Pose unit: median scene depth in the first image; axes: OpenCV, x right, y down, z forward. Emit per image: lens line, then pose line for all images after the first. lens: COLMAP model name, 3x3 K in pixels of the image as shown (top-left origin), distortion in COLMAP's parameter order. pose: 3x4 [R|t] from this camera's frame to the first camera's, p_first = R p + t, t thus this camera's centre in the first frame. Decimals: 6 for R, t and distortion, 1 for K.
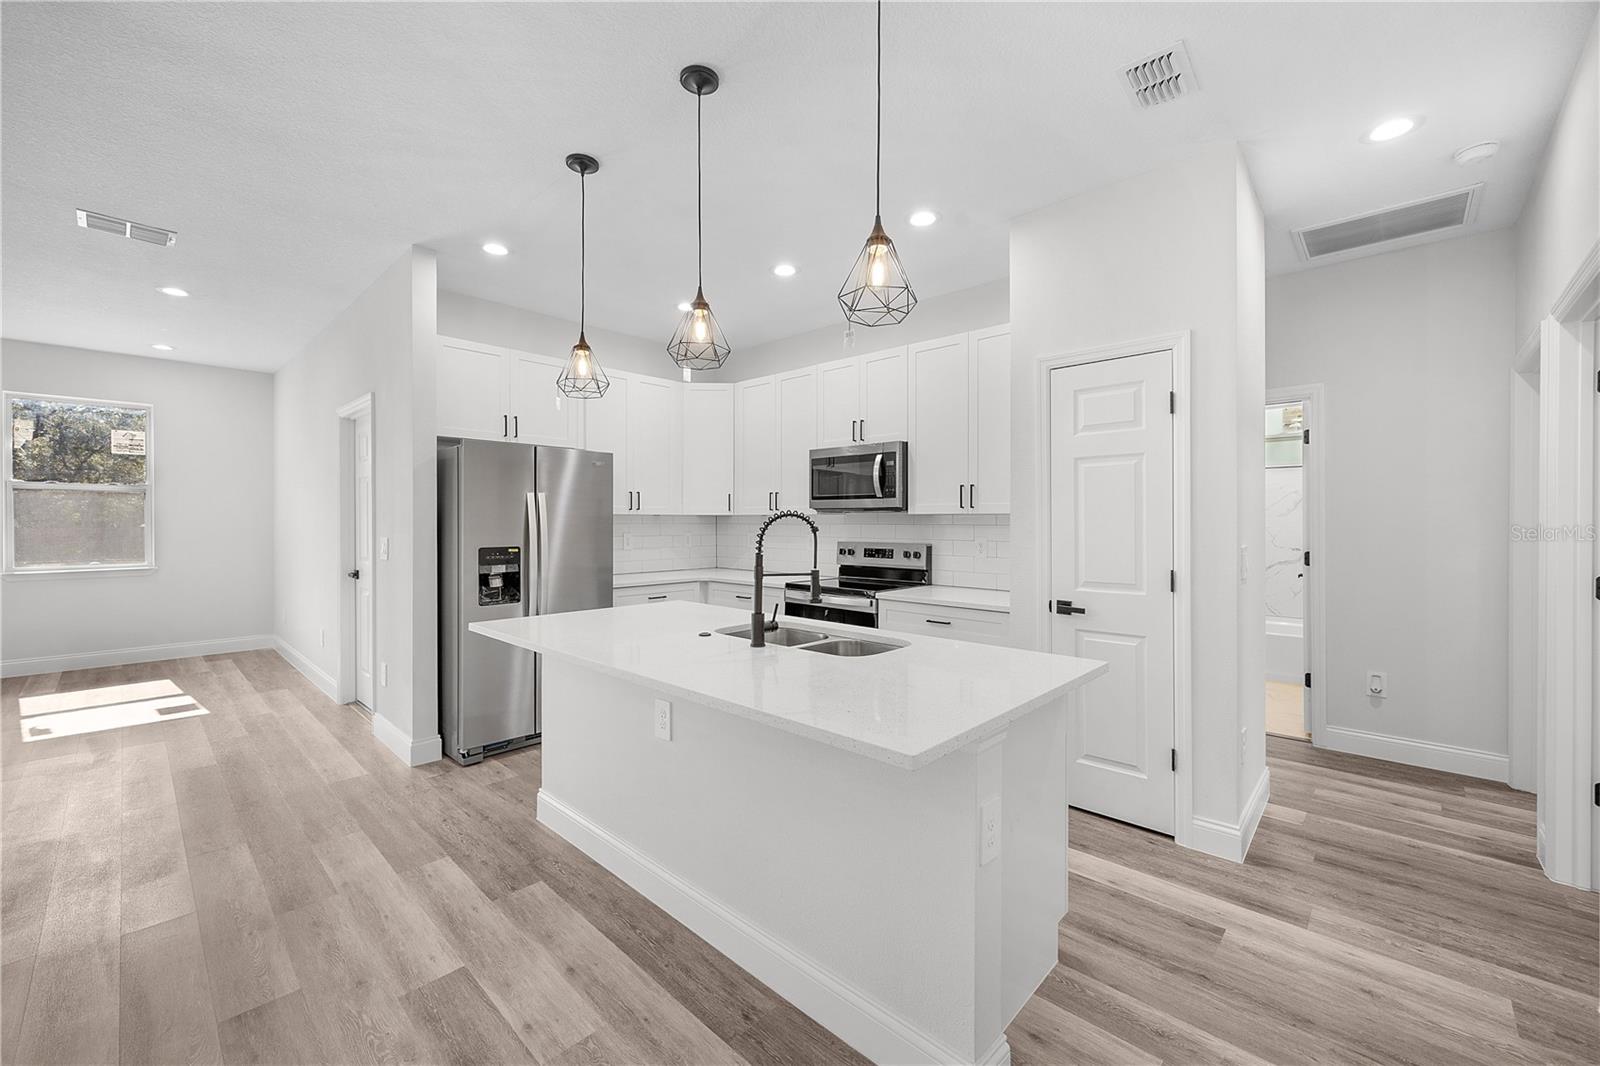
lens RADIAL K [[624.5, 0, 788.9], [0, 624.5, 525.3], [0, 0, 1]] dist [0.003462, -0.001279]
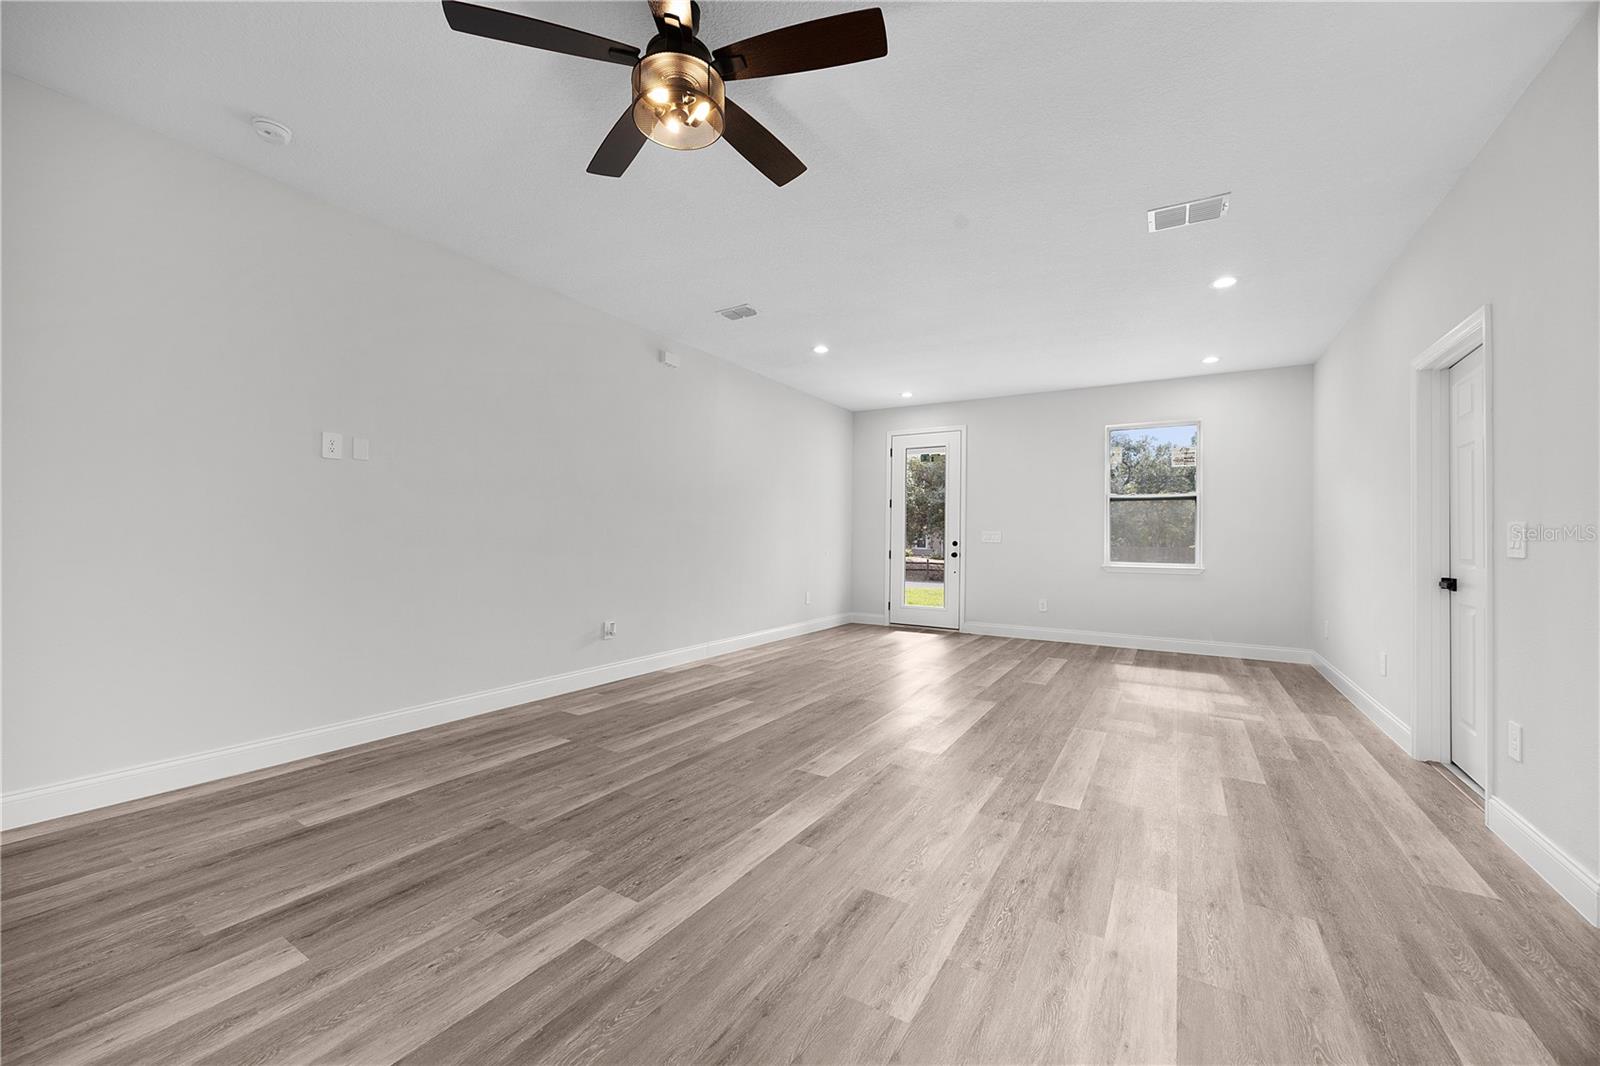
lens RADIAL K [[624.5, 0, 795.6], [0, 624.5, 530.2], [0, 0, 1]] dist [0.003462, -0.001279]
pose [[0.205378, -0.009234, -0.978639, -0.192166], [-0.017080, 0.999769, -0.013018, 0.051009], [0.978534, 0.019389, 0.205173, 0.175076]]
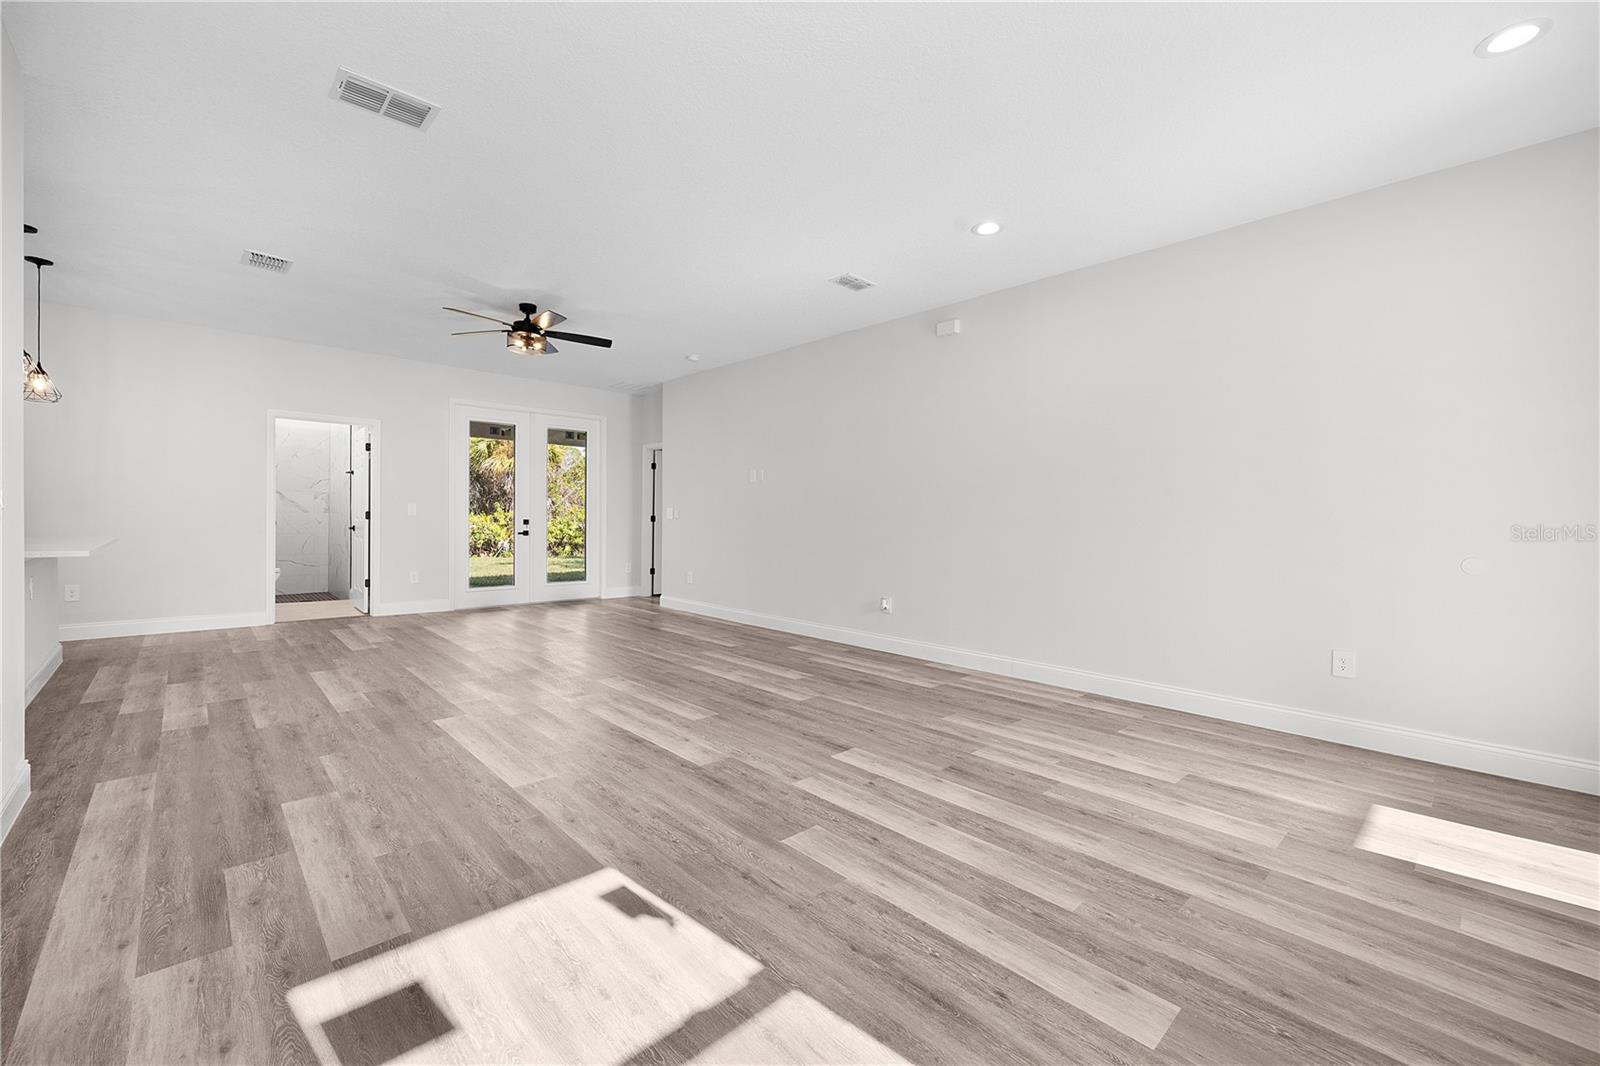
lens RADIAL K [[624.5, 0, 790.1], [0, 624.5, 539.4], [0, 0, 1]] dist [0.003462, -0.001279]
pose [[-0.998785, -0.016582, 0.046414, -1.459312], [-0.014756, 0.999114, 0.039403, 0.042221], [-0.047026, 0.038671, -0.998145, 1.605490]]
